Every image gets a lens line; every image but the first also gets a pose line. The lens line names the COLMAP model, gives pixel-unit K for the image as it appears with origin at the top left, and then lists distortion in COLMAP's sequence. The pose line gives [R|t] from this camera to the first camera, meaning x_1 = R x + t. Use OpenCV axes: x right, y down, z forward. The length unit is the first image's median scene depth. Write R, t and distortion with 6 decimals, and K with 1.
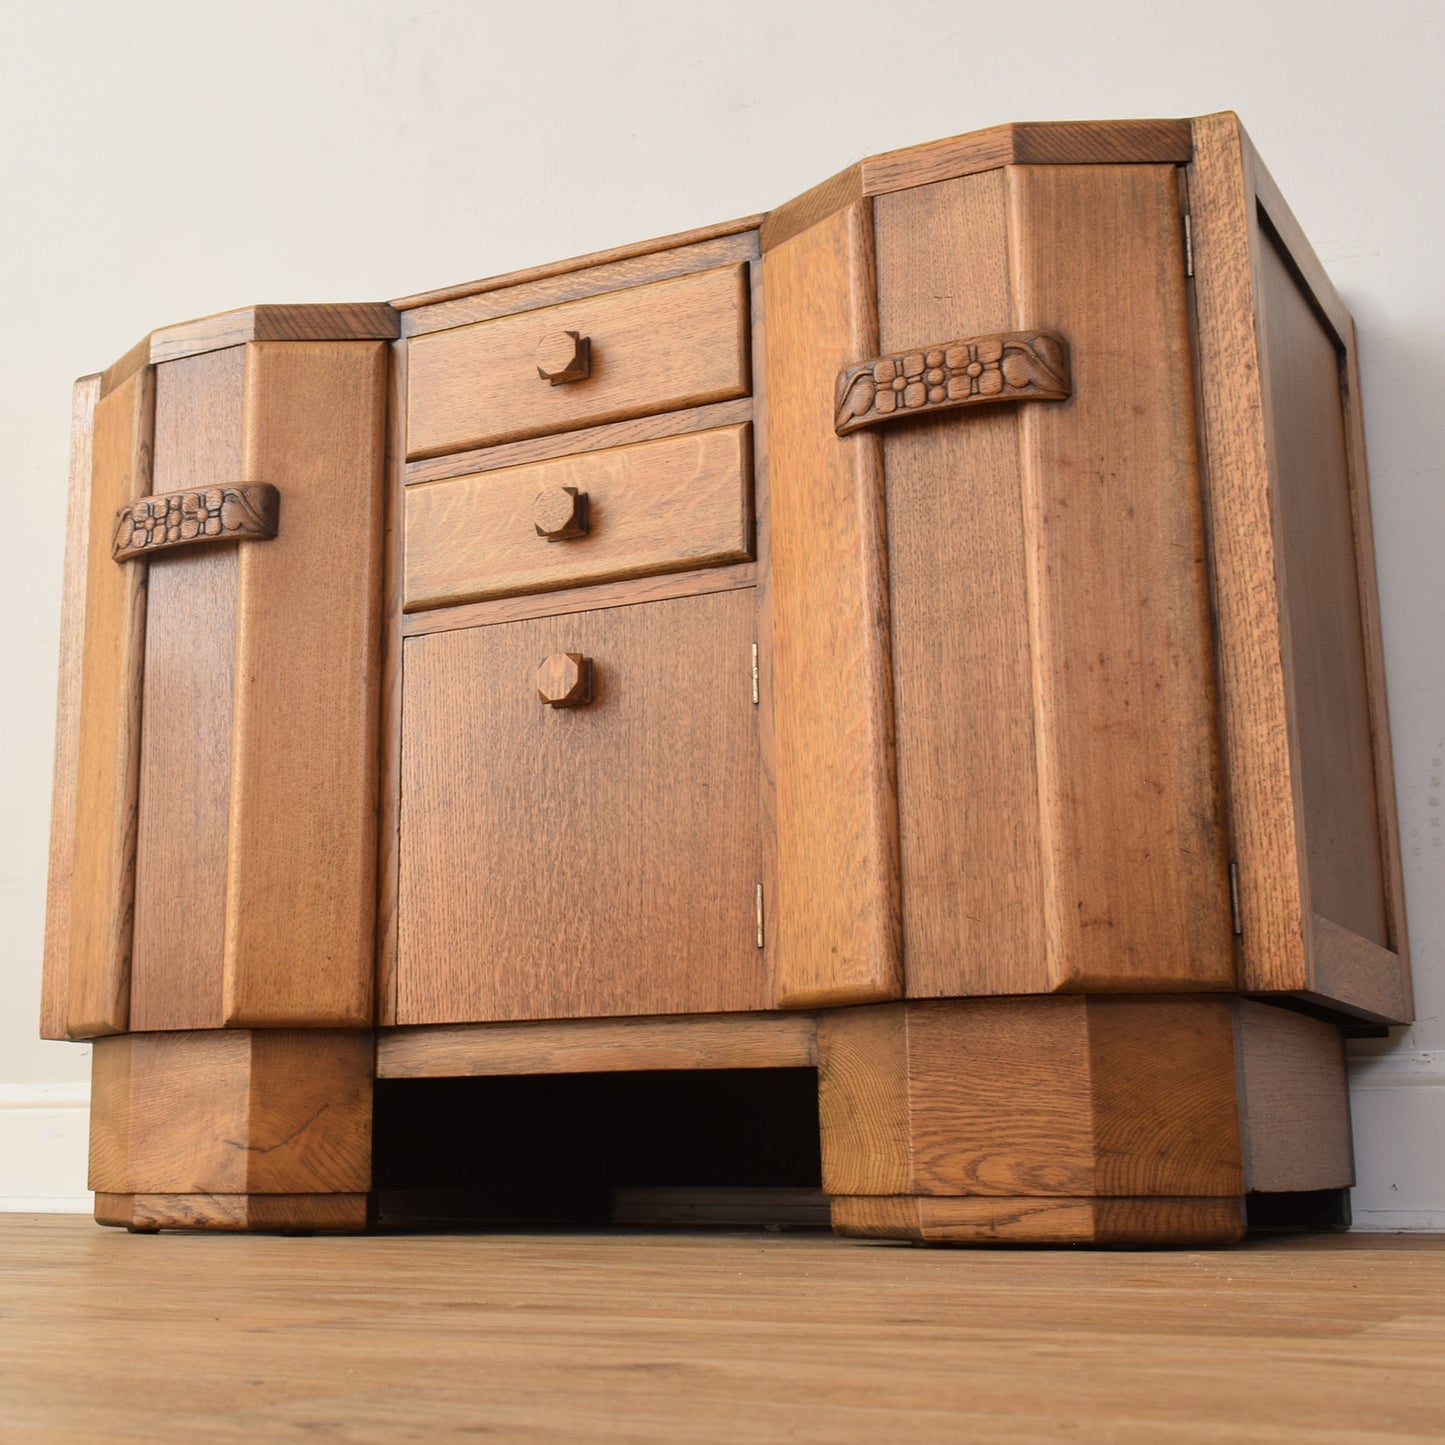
lens RADIAL K [[2149.9, 0, 575.6], [0, 2149.9, 687.1], [0, 0, 1]] dist [-0.025995, 0.000000]
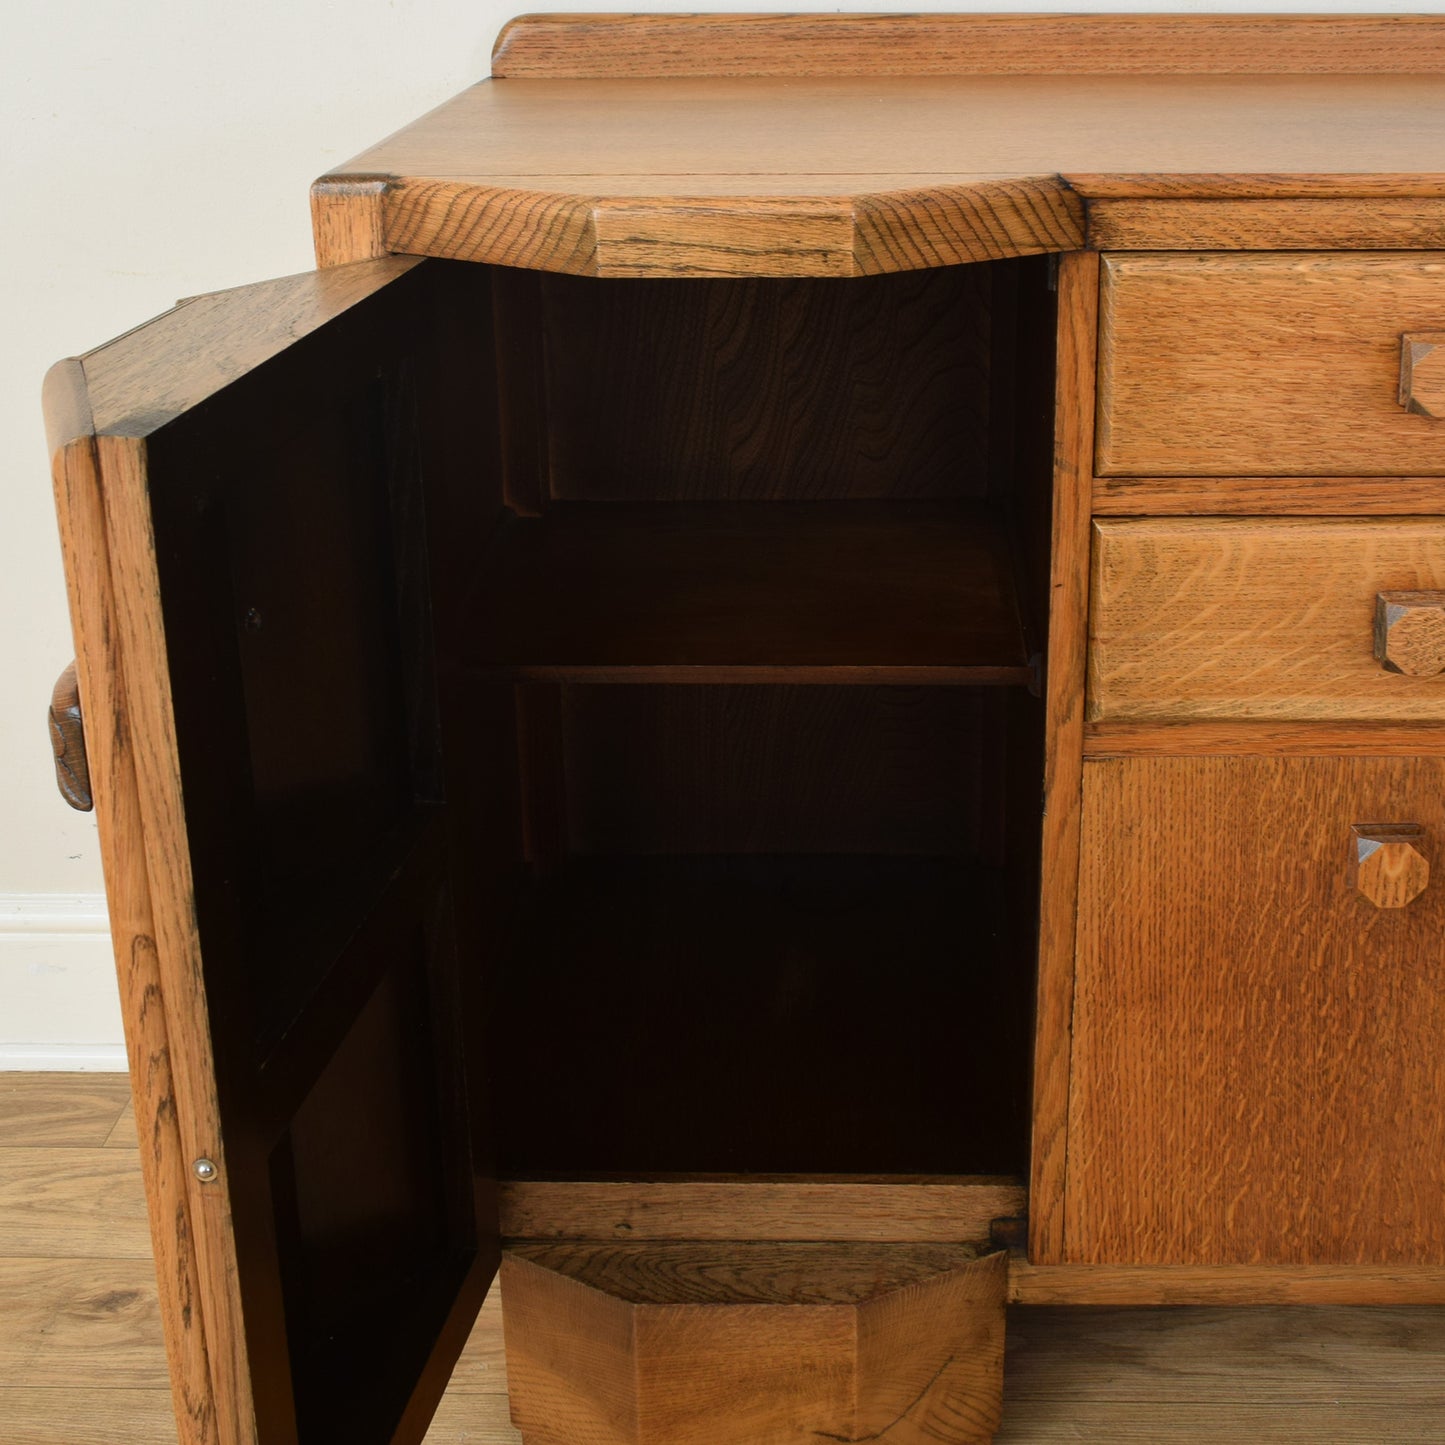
lens RADIAL K [[2069.2, 0, 833.8], [0, 2069.2, 577.9], [0, 0, 1]] dist [-0.018180, 0.000000]
pose [[0.882191, -0.159481, 0.443063, -0.431492], [-0.098583, 0.857501, 0.504948, -0.390995], [-0.460457, -0.489139, 0.740758, 0.654007]]
